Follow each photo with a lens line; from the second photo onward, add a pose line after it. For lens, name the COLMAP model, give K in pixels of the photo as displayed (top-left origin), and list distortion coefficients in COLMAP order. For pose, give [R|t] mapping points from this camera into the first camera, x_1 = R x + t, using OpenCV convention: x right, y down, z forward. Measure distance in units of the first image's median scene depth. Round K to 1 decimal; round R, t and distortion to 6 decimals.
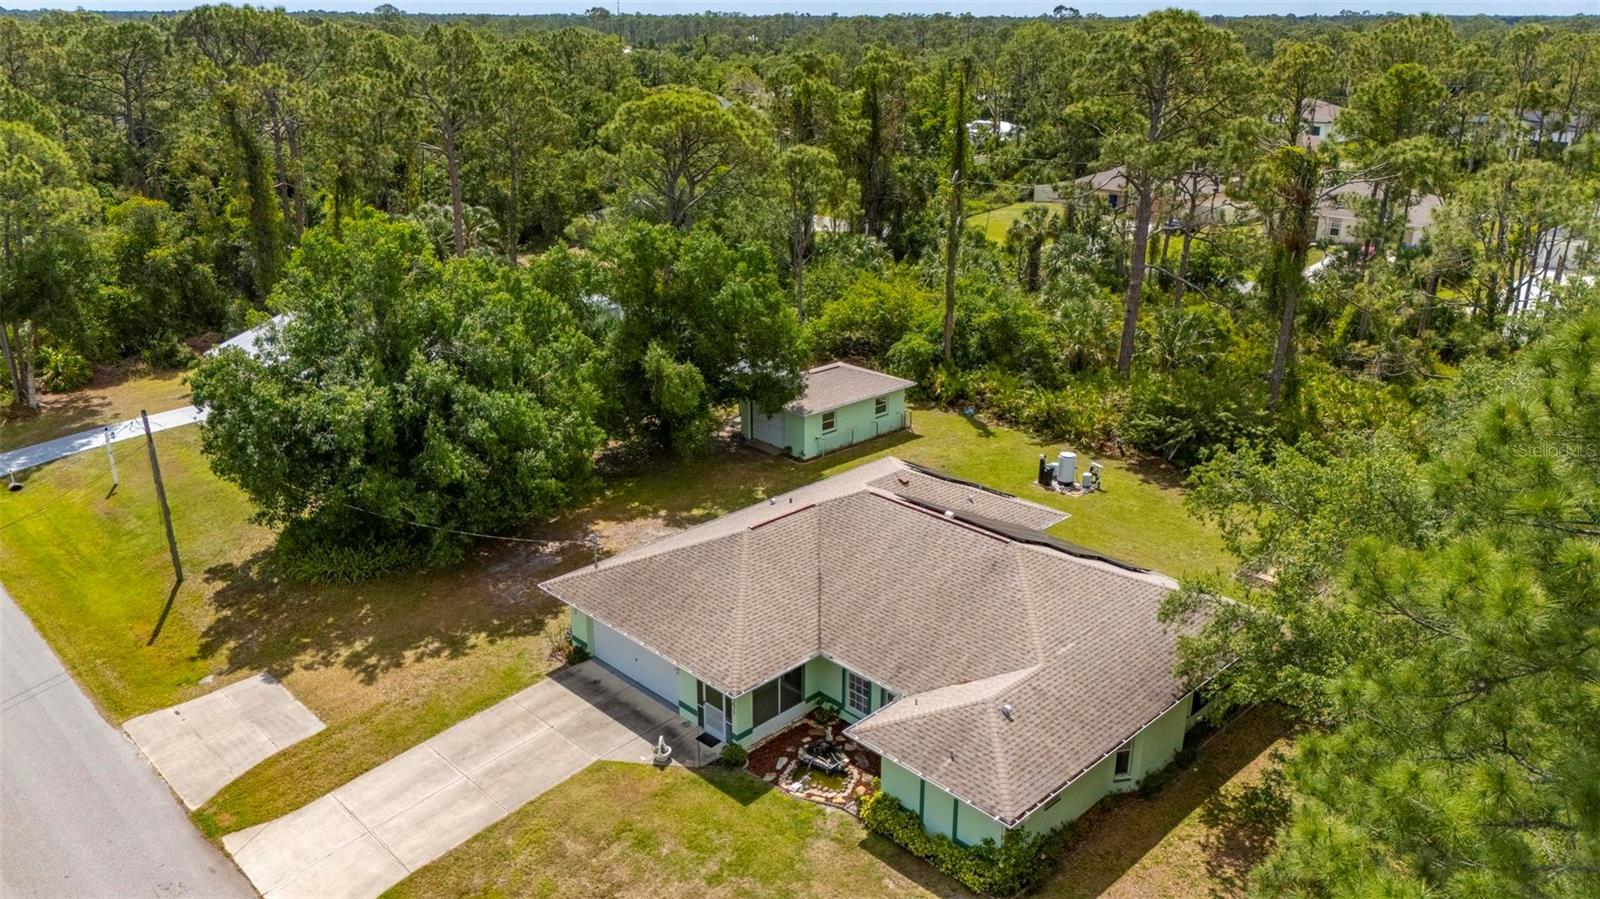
lens RADIAL K [[1179.4, 0, 793.9], [0, 1179.4, 443.0], [0, 0, 1]] dist [0.063040, -0.045672]
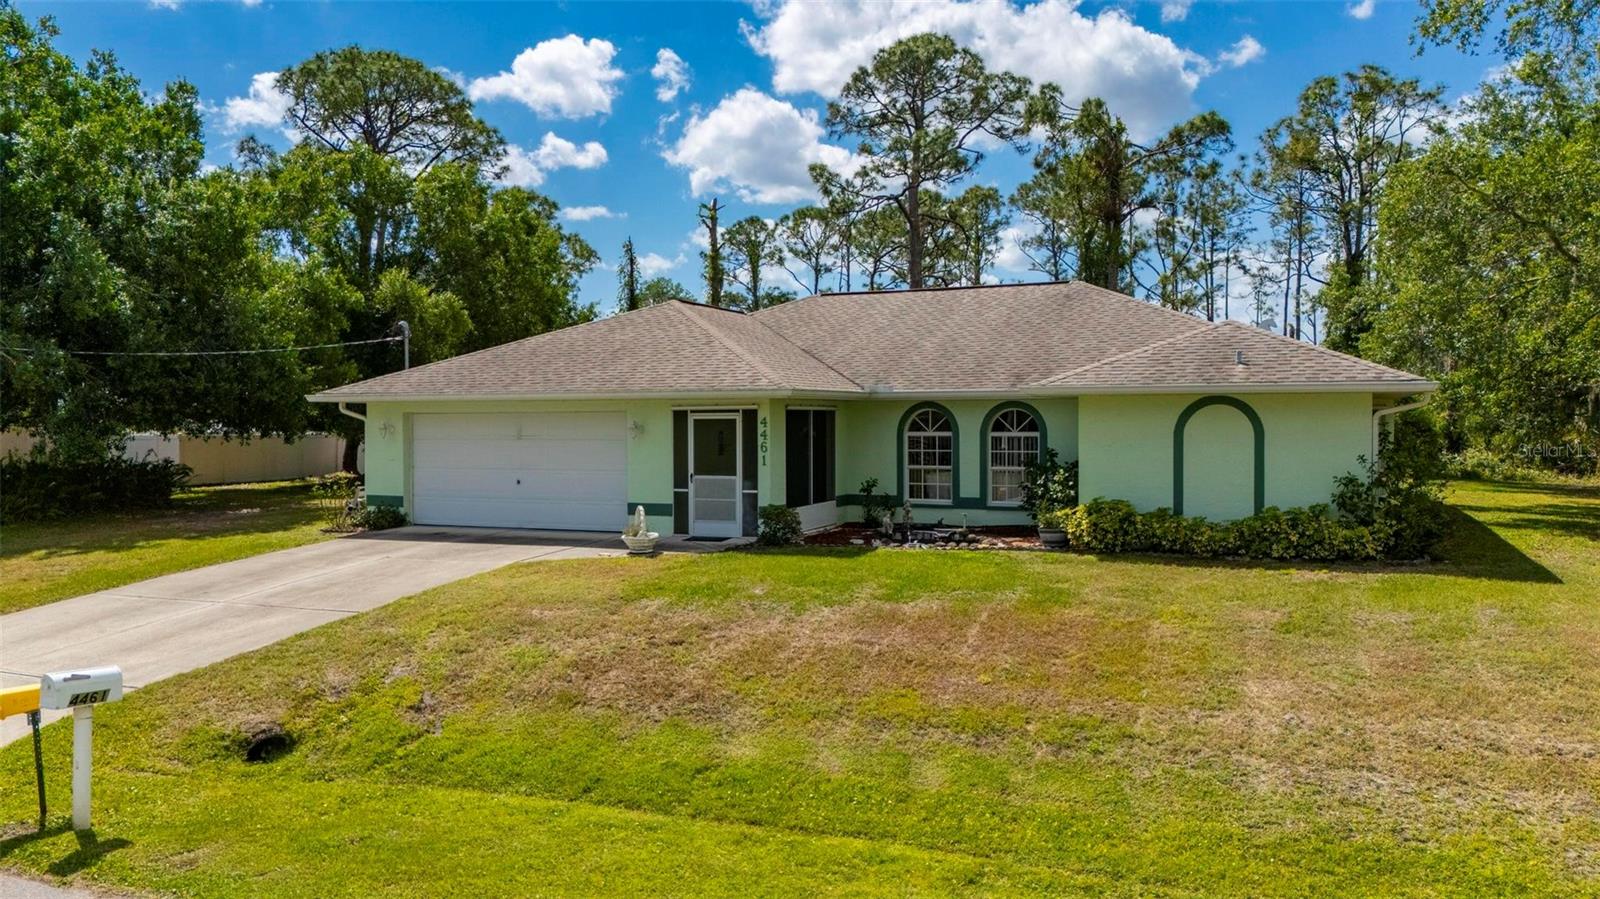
lens RADIAL K [[1179.4, 0, 799.5], [0, 1179.4, 443.8], [0, 0, 1]] dist [0.063040, -0.045672]
pose [[0.931115, -0.016035, 0.364373, -0.212332], [0.128595, 0.949310, -0.286835, 0.342446], [-0.341303, 0.313932, 0.885979, 0.453789]]
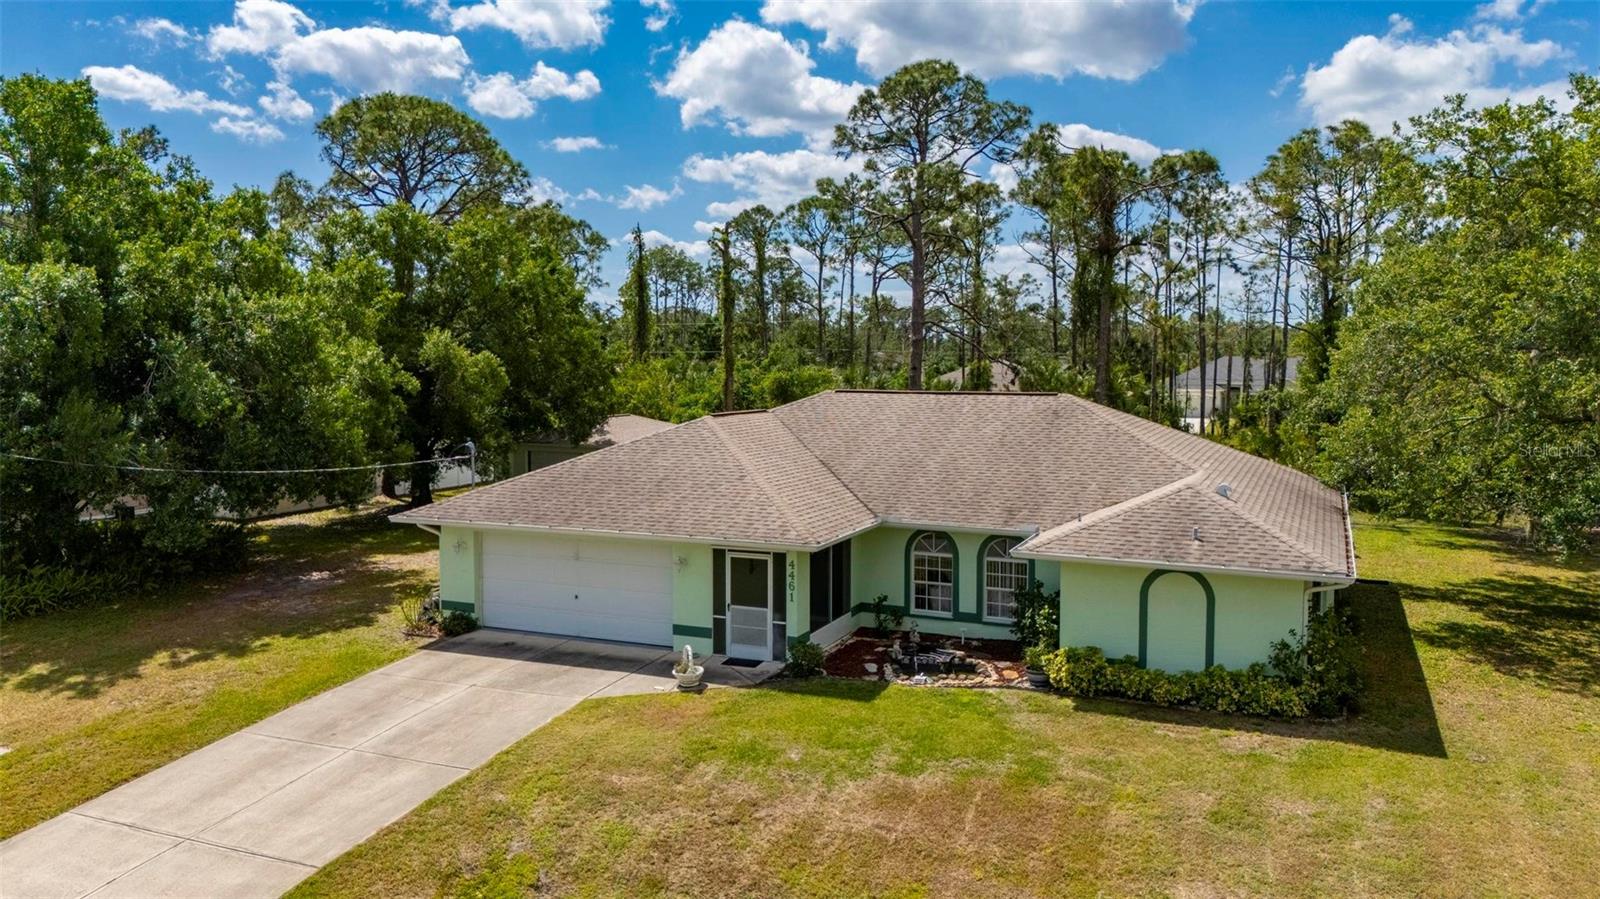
lens RADIAL K [[1179.4, 0, 799.4], [0, 1179.4, 441.4], [0, 0, 1]] dist [0.063040, -0.045672]
pose [[0.930655, -0.030690, 0.364608, -0.251539], [0.124707, 0.963419, -0.237218, 0.268839], [-0.343990, 0.266237, 0.900438, 0.355819]]
